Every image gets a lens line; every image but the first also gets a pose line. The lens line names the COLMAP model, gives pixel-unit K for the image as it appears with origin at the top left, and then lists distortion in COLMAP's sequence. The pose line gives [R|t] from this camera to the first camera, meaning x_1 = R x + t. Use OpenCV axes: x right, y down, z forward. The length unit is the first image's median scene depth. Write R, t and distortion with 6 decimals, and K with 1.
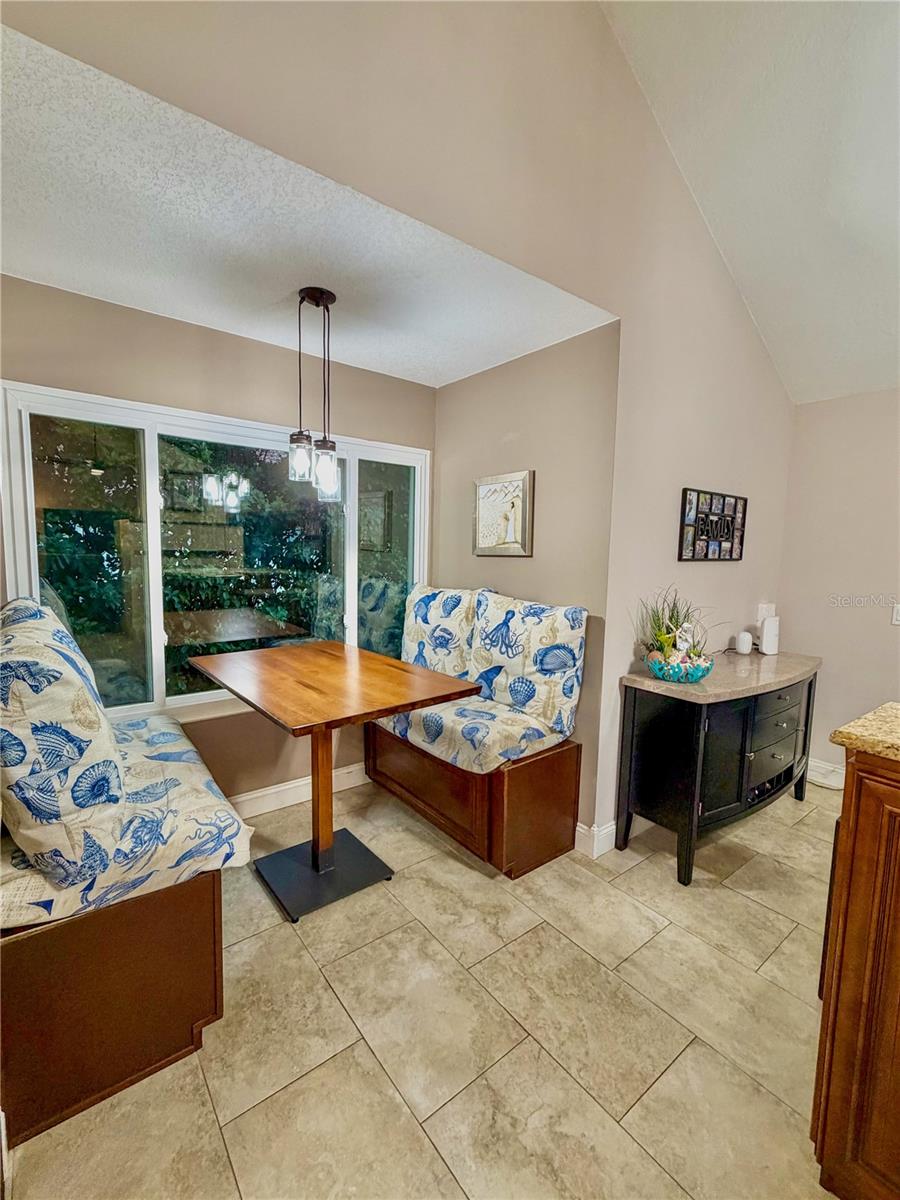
lens RADIAL K [[520.2, 0, 454.7], [0, 520.2, 603.9], [0, 0, 1]] dist [0.000269, 0.000232]
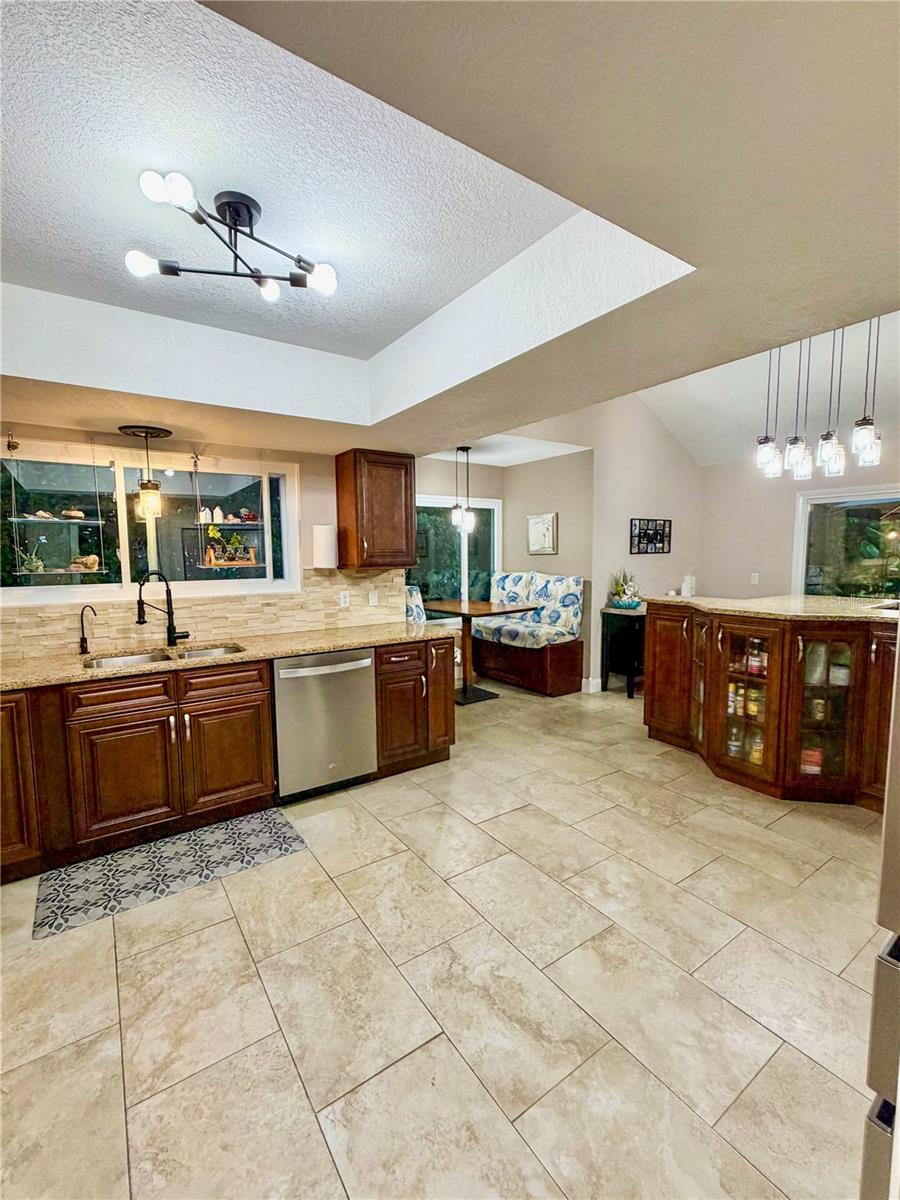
lens RADIAL K [[520.2, 0, 452.1], [0, 520.2, 601.0], [0, 0, 1]] dist [0.000269, 0.000232]
pose [[0.997689, -0.025368, -0.063027, -0.162559], [0.024647, 0.999622, -0.012188, 0.124198], [0.063312, 0.010606, 0.997937, -1.223508]]
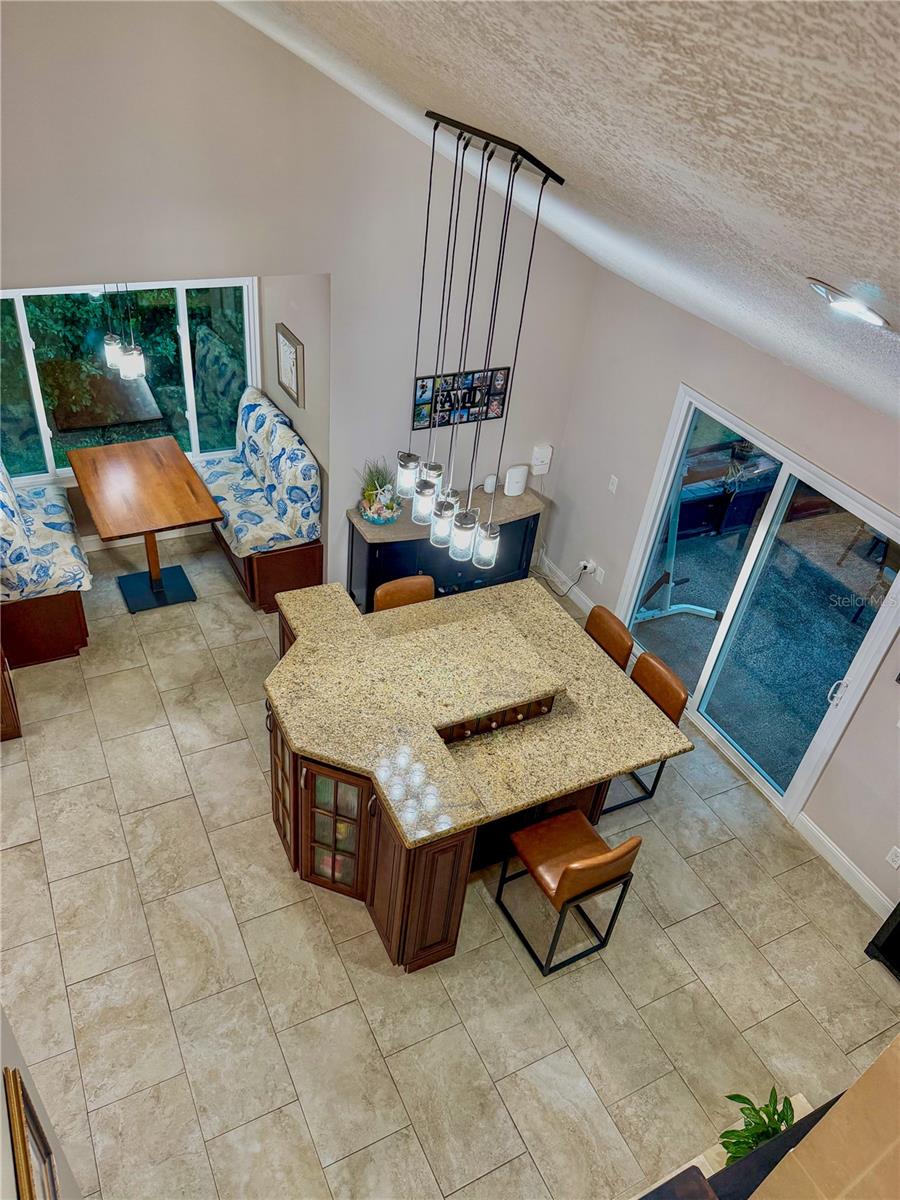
lens RADIAL K [[859.4, 0, 454.0], [0, 859.4, 607.3], [0, 0, 1]] dist [0.065143, -0.030627]
pose [[0.978318, 0.179252, -0.103748, 0.951383], [-0.102278, 0.853725, 0.510581, -0.931005], [0.180095, -0.488899, 0.853547, -1.199012]]
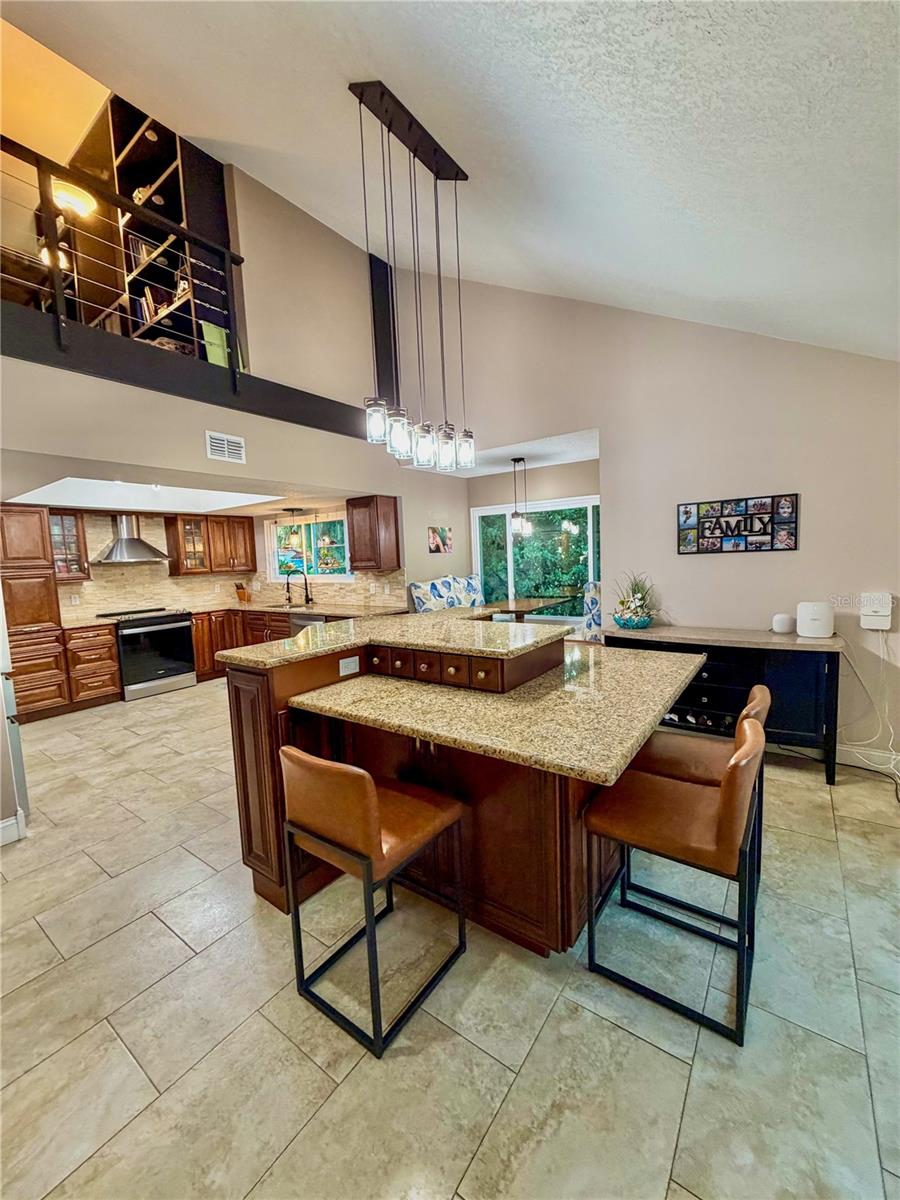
lens RADIAL K [[479.2, 0, 450.9], [0, 479.2, 600.4], [0, 0, 1]] dist [-0.000040, 0.000740]
pose [[0.273586, 0.058817, -0.960047, 1.749587], [-0.055833, 0.997417, 0.045196, 0.023428], [0.960226, 0.041237, 0.276163, 0.029913]]
